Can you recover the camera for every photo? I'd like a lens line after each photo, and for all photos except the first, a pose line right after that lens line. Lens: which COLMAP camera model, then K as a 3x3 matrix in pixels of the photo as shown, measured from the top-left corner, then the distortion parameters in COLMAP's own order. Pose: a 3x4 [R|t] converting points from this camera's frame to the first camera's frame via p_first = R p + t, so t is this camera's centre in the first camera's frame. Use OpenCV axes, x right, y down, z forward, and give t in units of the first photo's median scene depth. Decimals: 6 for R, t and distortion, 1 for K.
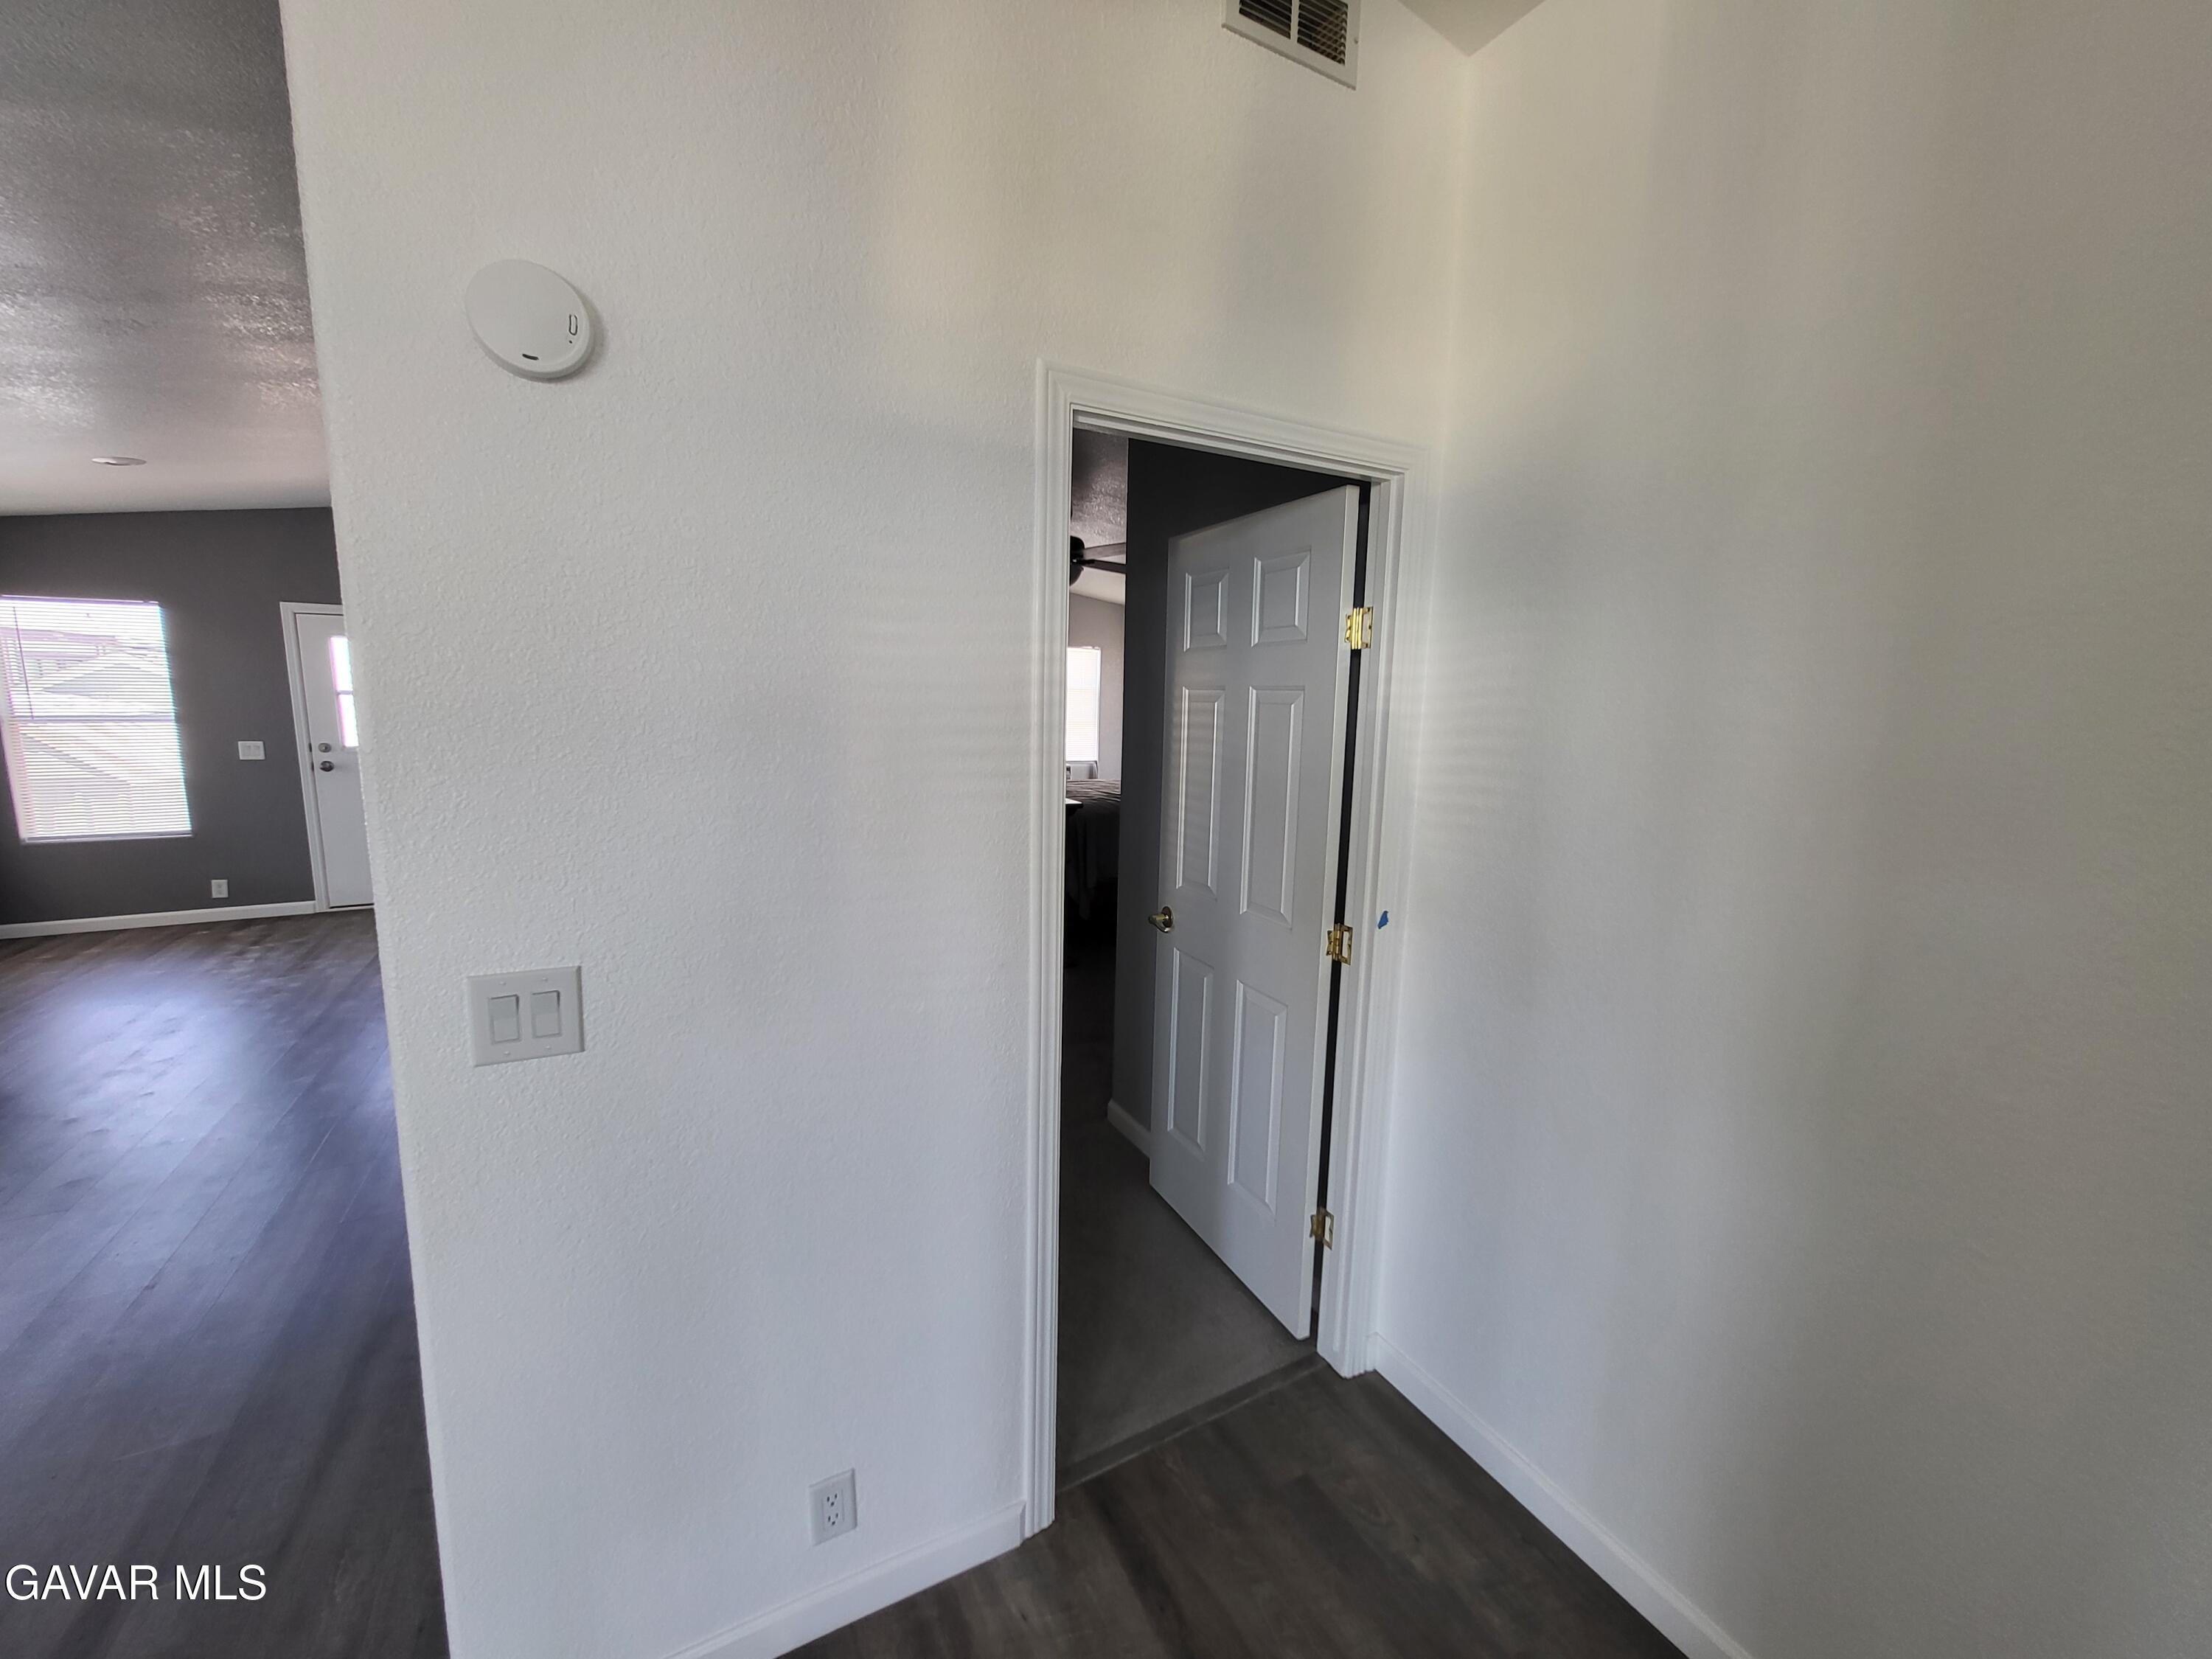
lens RADIAL K [[869.3, 0, 1106.4], [0, 869.3, 816.9], [0, 0, 1]] dist [0.008988, -0.002191]
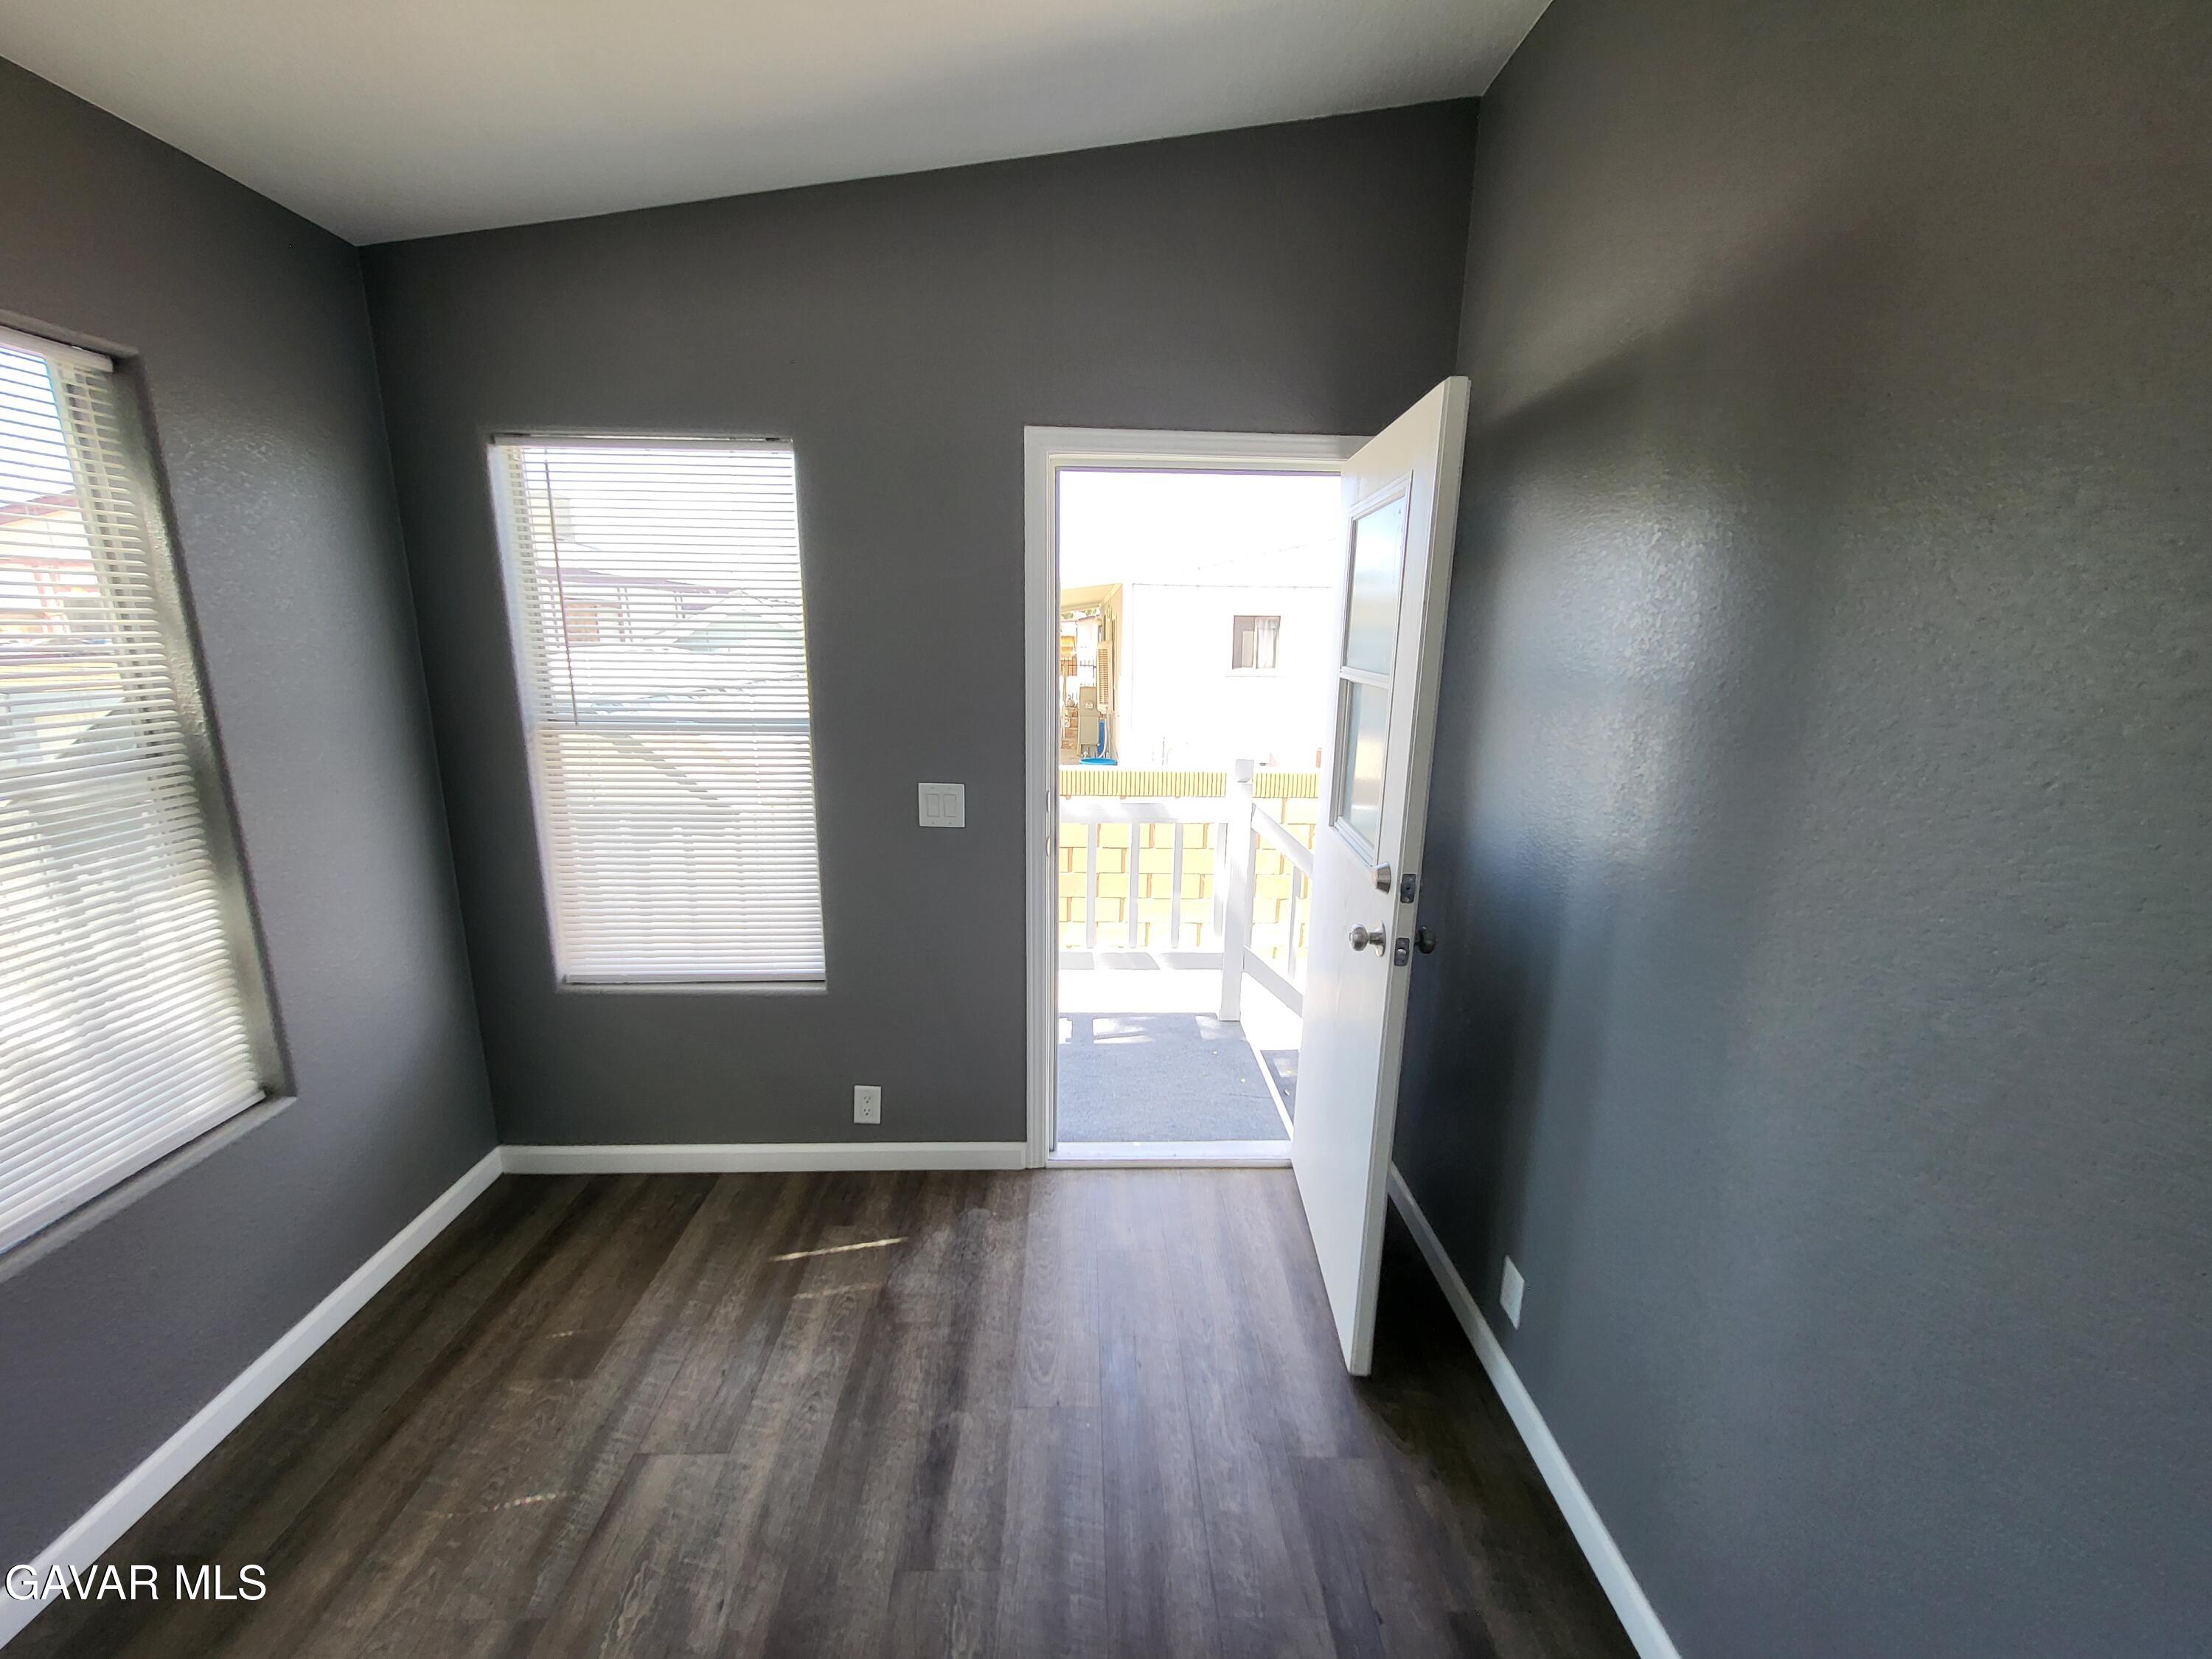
lens RADIAL K [[869.3, 0, 1094.1], [0, 869.3, 818.4], [0, 0, 1]] dist [0.008988, -0.002191]
pose [[0.893529, 0.083727, -0.441129, -0.759556], [-0.053383, 0.995302, 0.080778, -0.109767], [0.445820, -0.048629, 0.893801, 0.691998]]
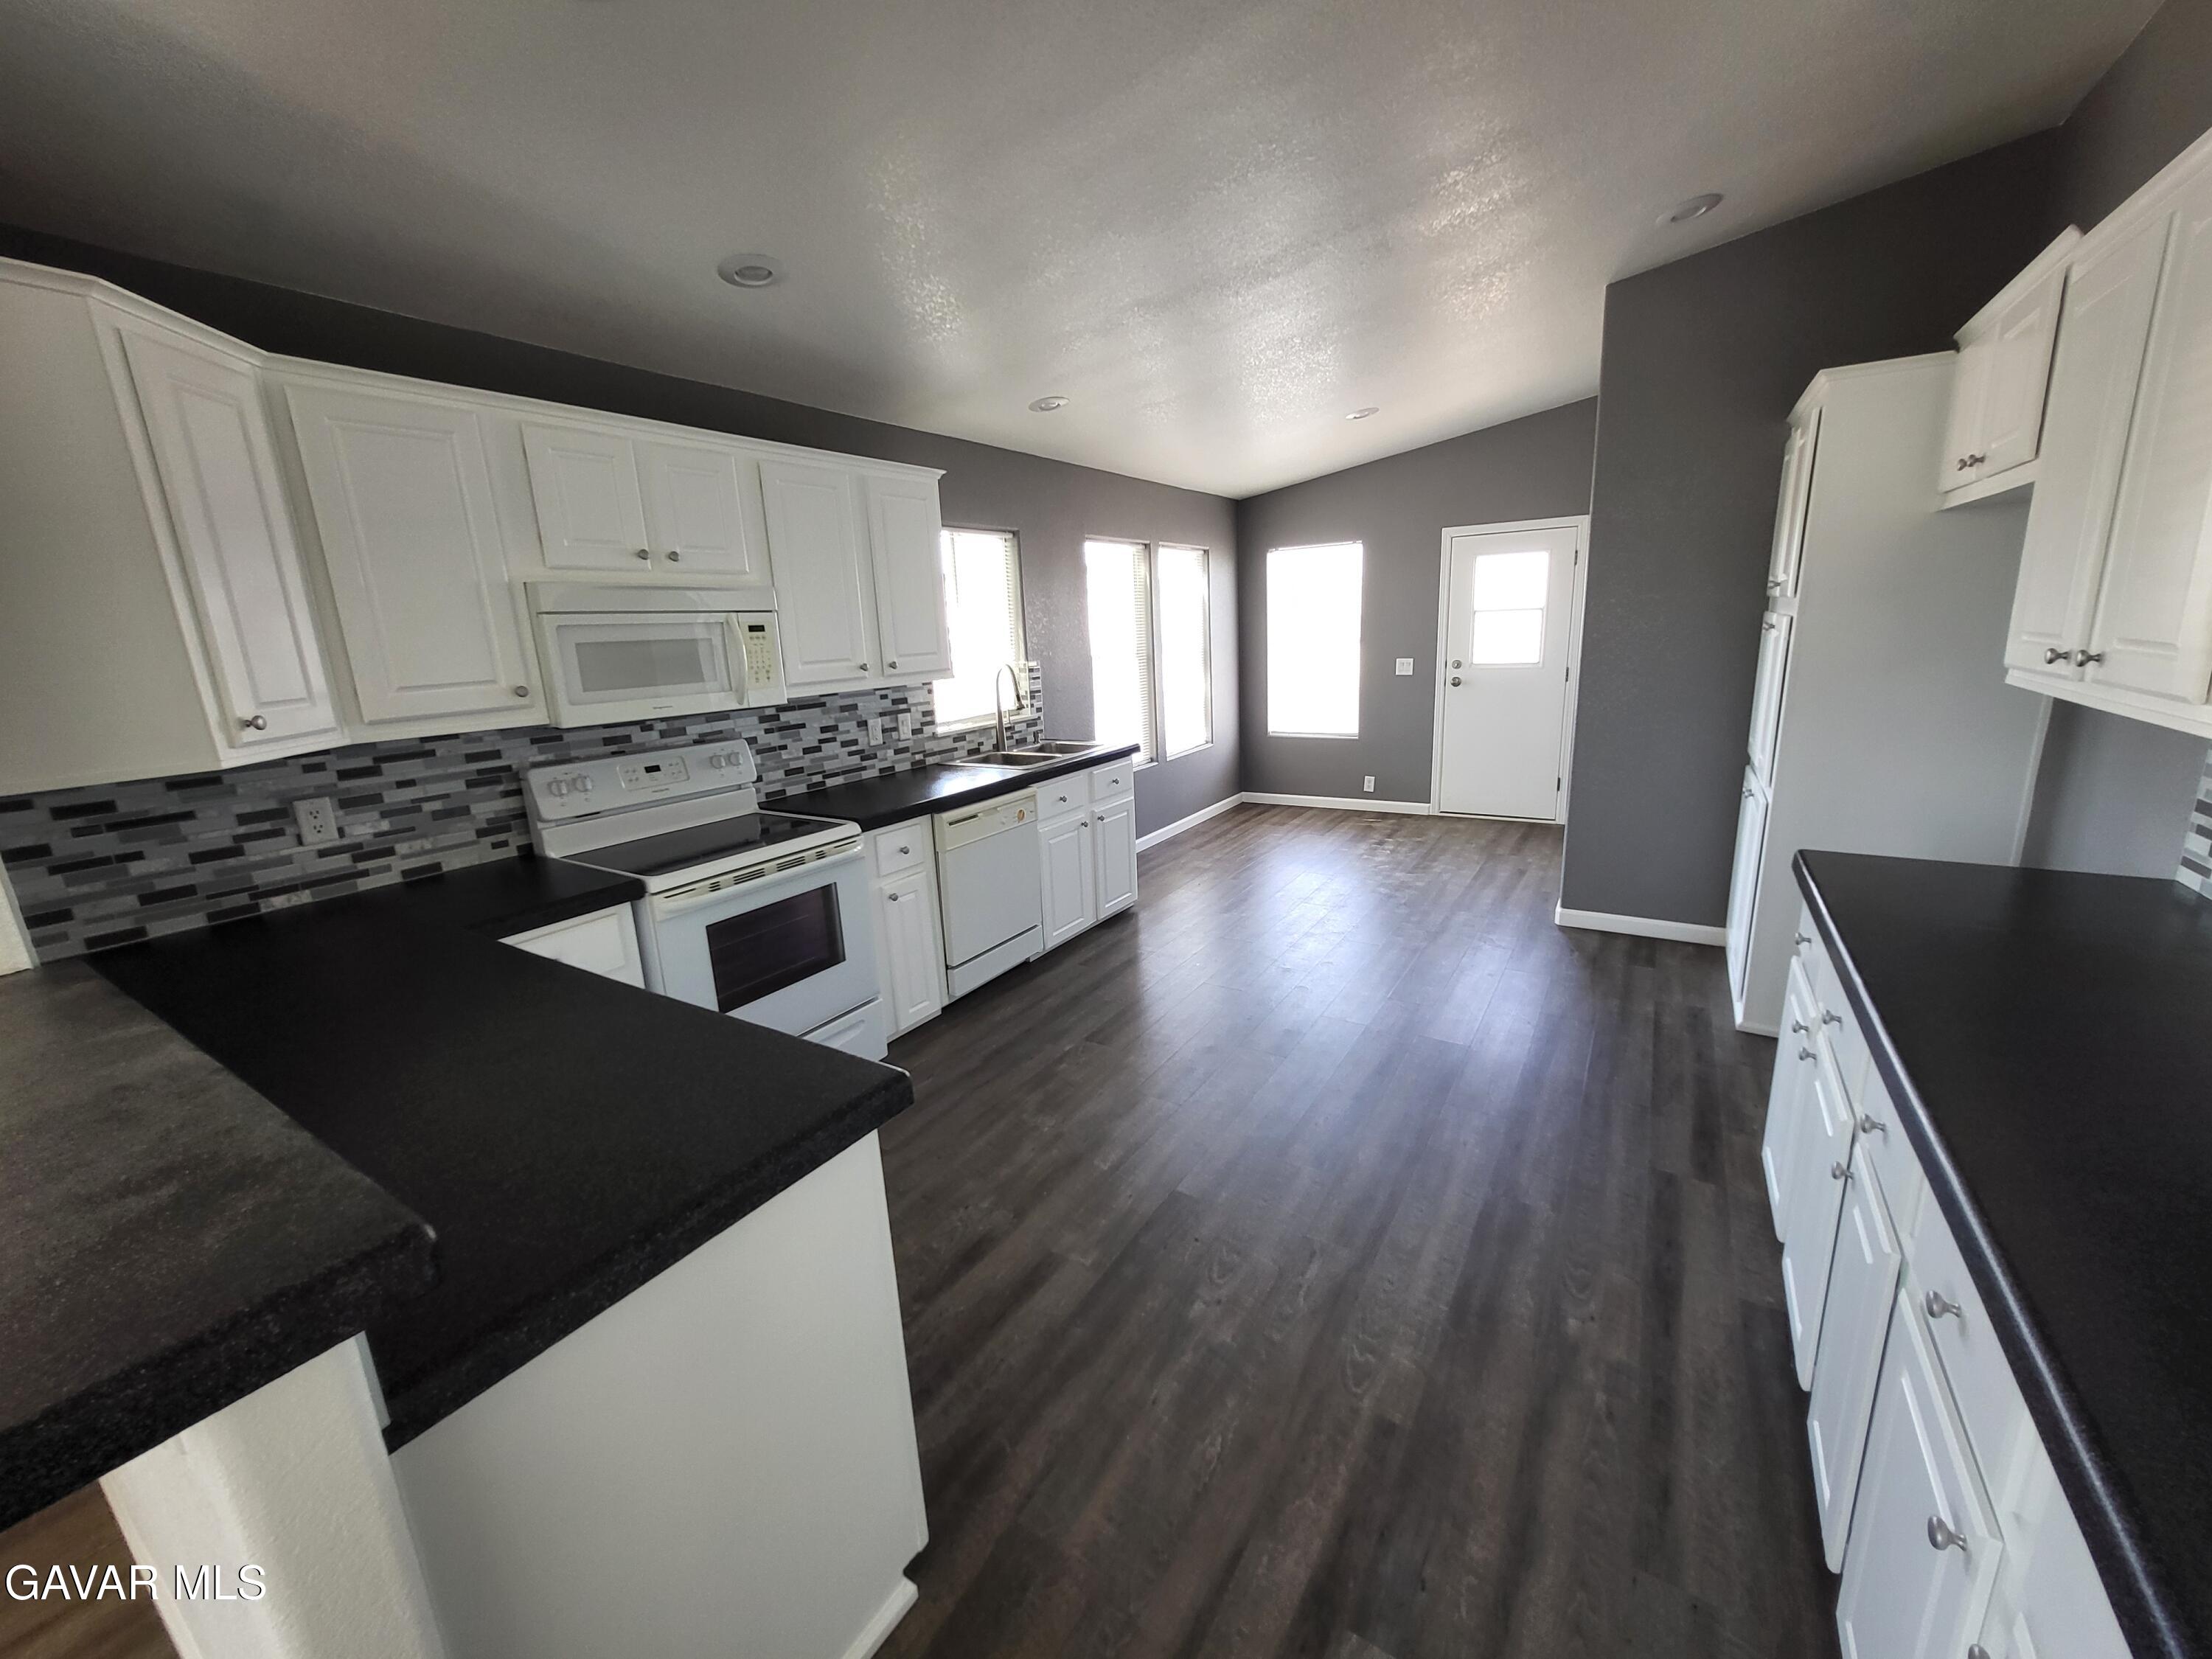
lens RADIAL K [[869.3, 0, 1101.4], [0, 869.3, 822.4], [0, 0, 1]] dist [0.008988, -0.002191]
pose [[0.485846, 0.155862, -0.860035, -0.167459], [-0.070187, 0.987752, 0.139358, -0.006484], [0.871222, -0.007343, 0.490835, 0.101212]]
